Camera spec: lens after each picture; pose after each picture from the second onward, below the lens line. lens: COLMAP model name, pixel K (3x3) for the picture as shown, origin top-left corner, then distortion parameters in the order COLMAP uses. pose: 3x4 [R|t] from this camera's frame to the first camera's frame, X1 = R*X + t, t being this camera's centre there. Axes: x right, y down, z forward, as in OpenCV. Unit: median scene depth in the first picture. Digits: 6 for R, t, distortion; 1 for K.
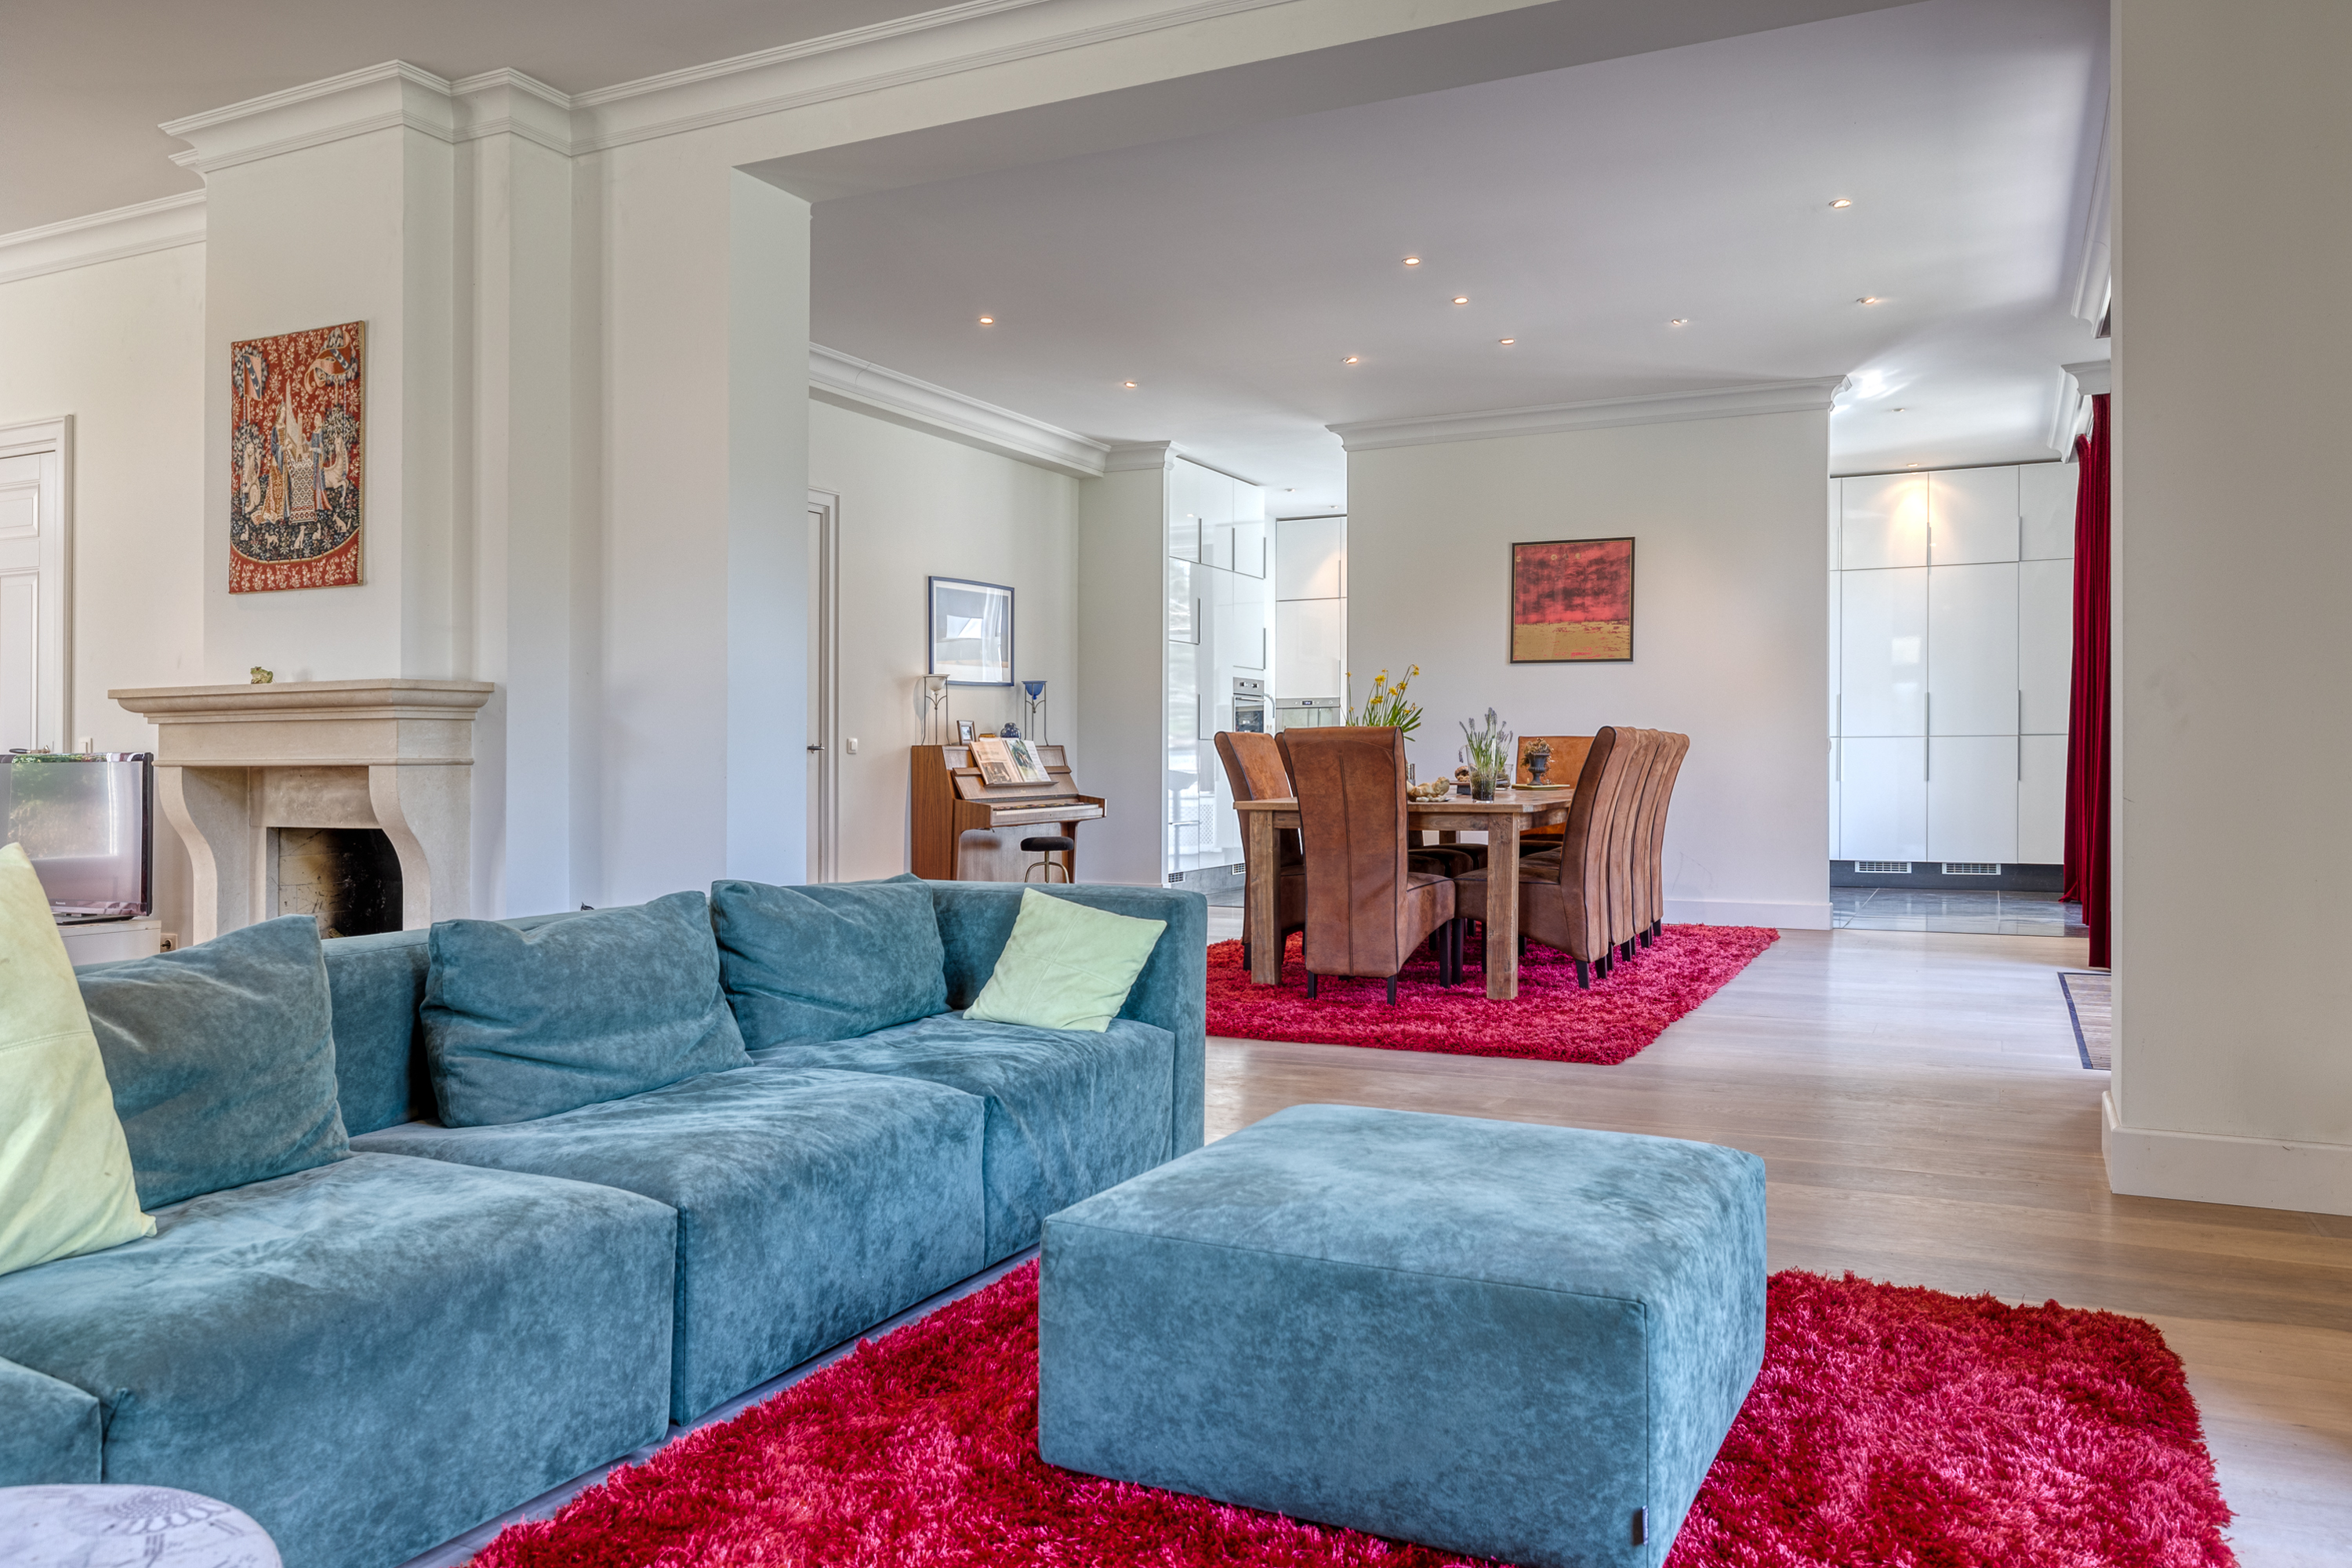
lens RADIAL K [[1693.6, 0, 1175.3], [0, 1693.6, 771.6], [0, 0, 1]] dist [-0.001324, -0.002023]
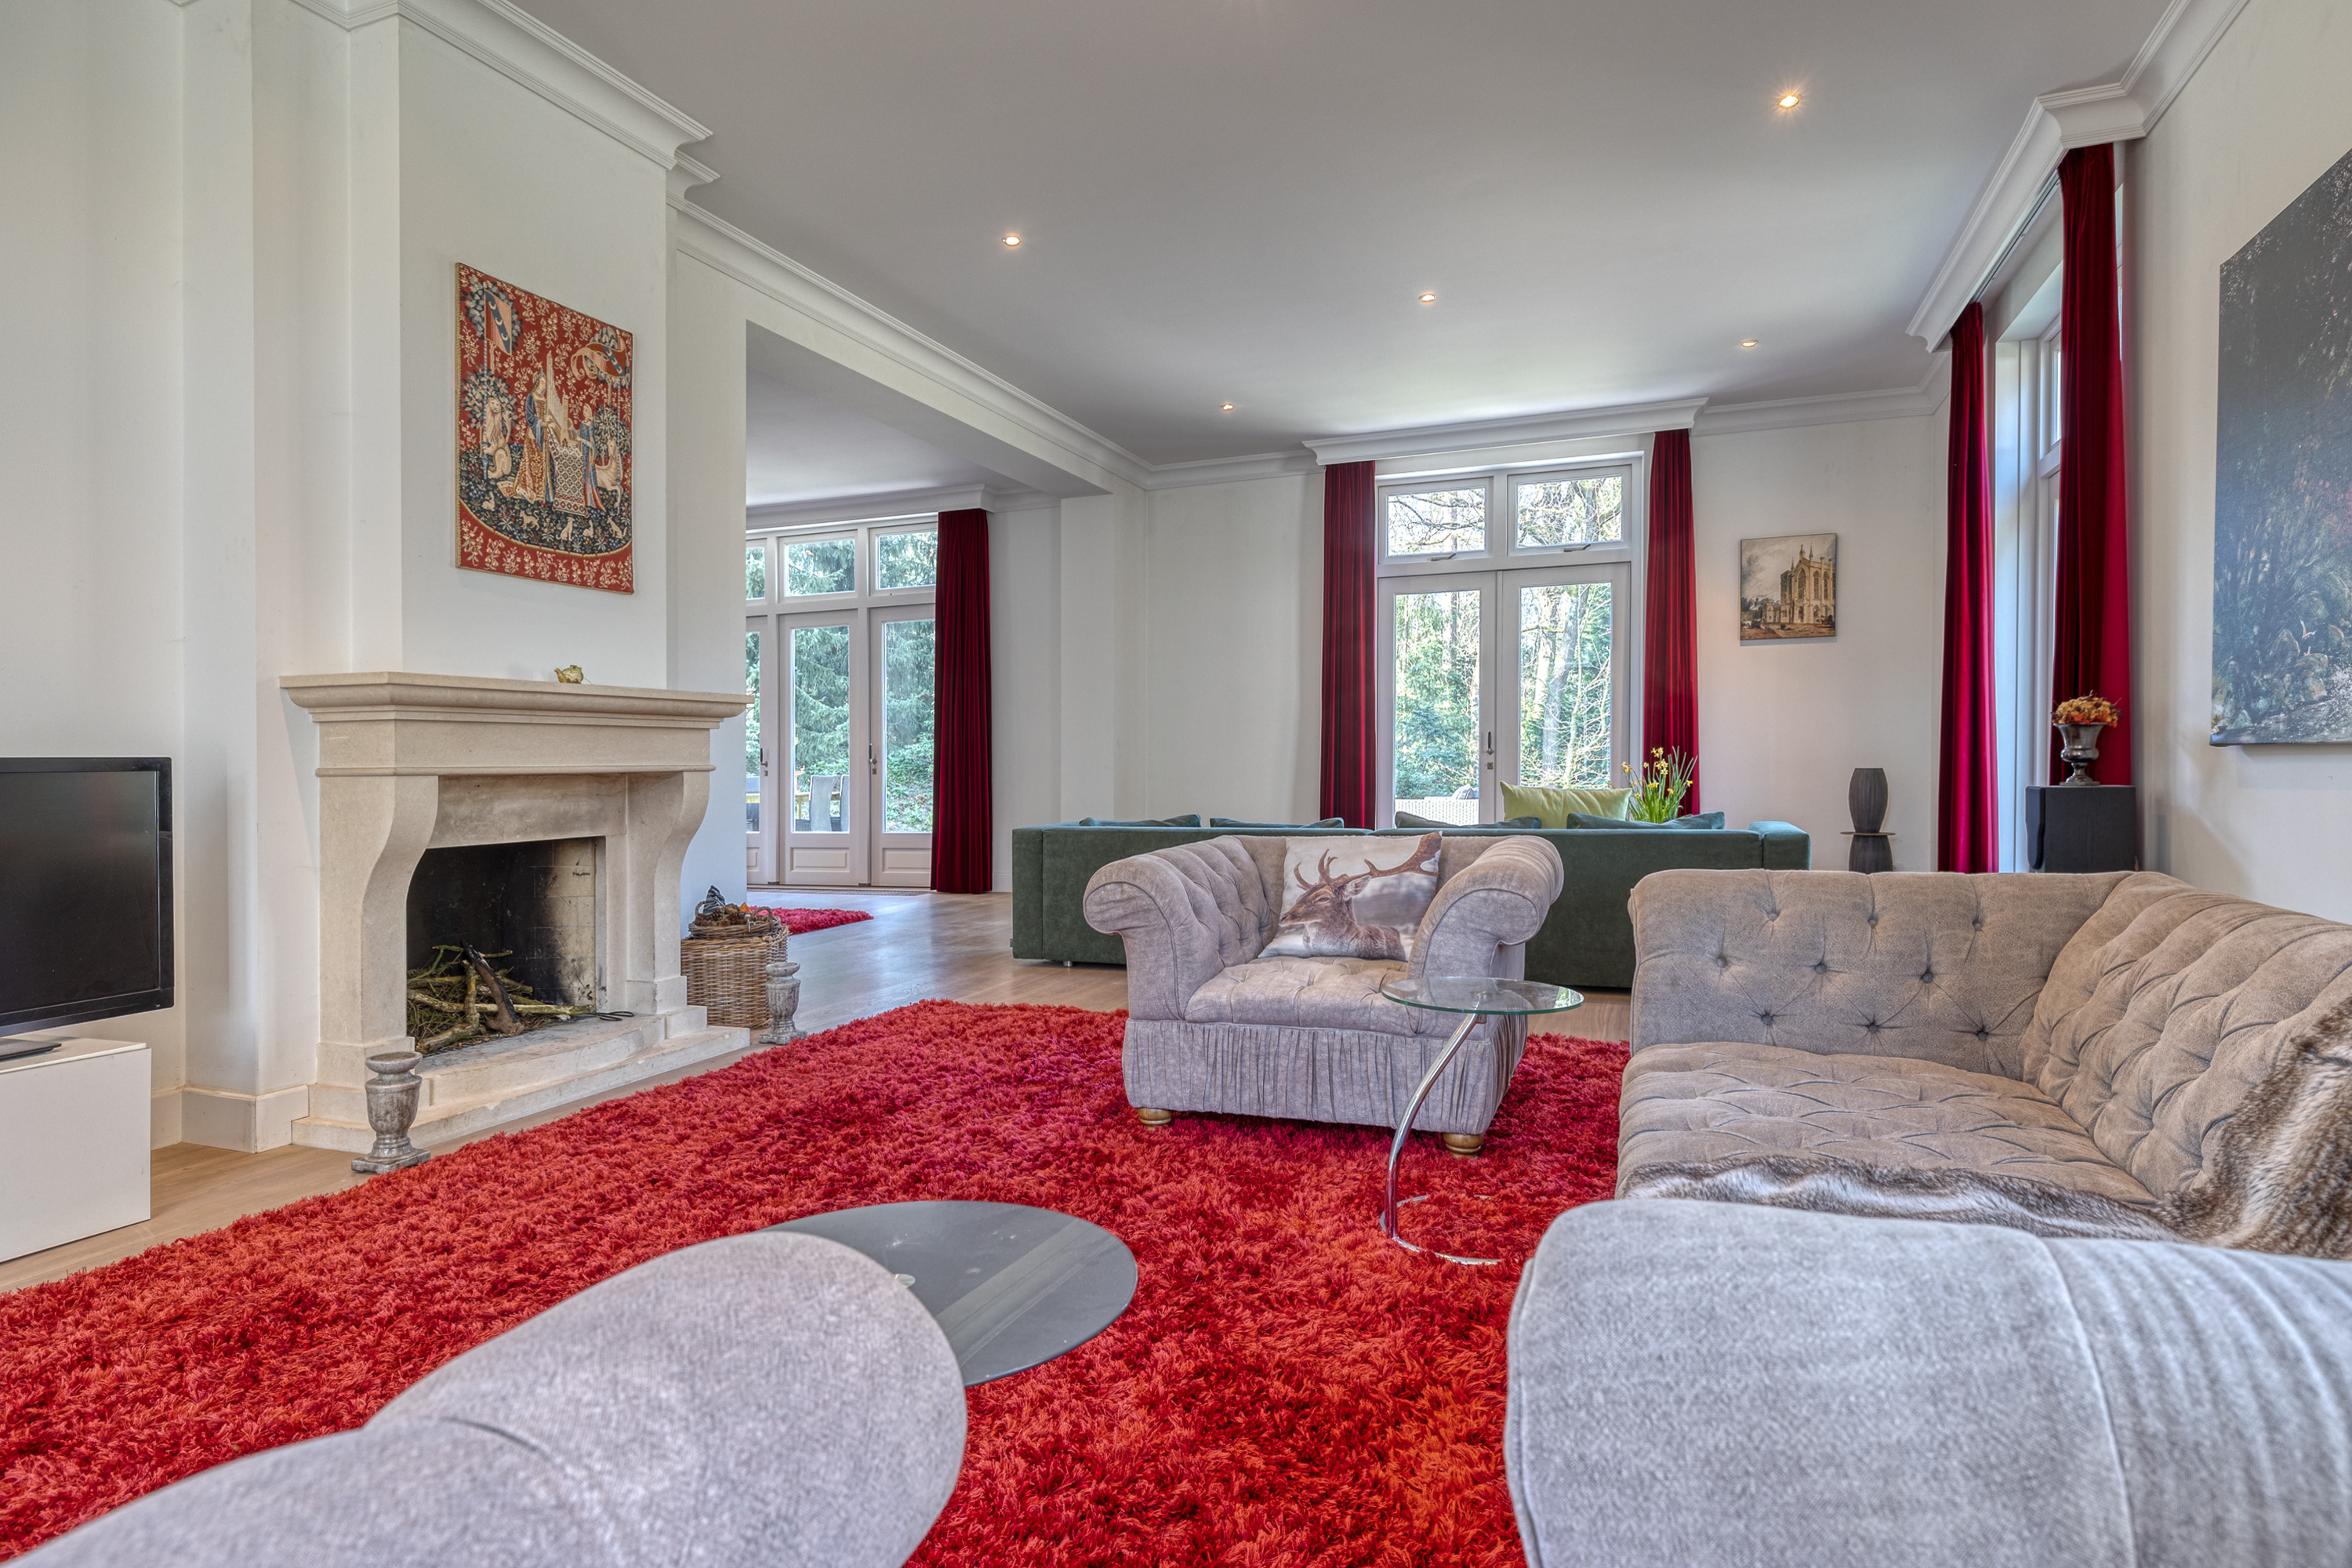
lens RADIAL K [[1272.2, 0, 1174.2], [0, 1272.2, 782.3], [0, 0, 1]] dist [0.003200, 0.000232]
pose [[-0.080662, -0.015723, 0.996618, -1.240939], [0.006470, 0.999846, 0.016298, -0.008040], [-0.996721, 0.007762, -0.080548, 0.722366]]
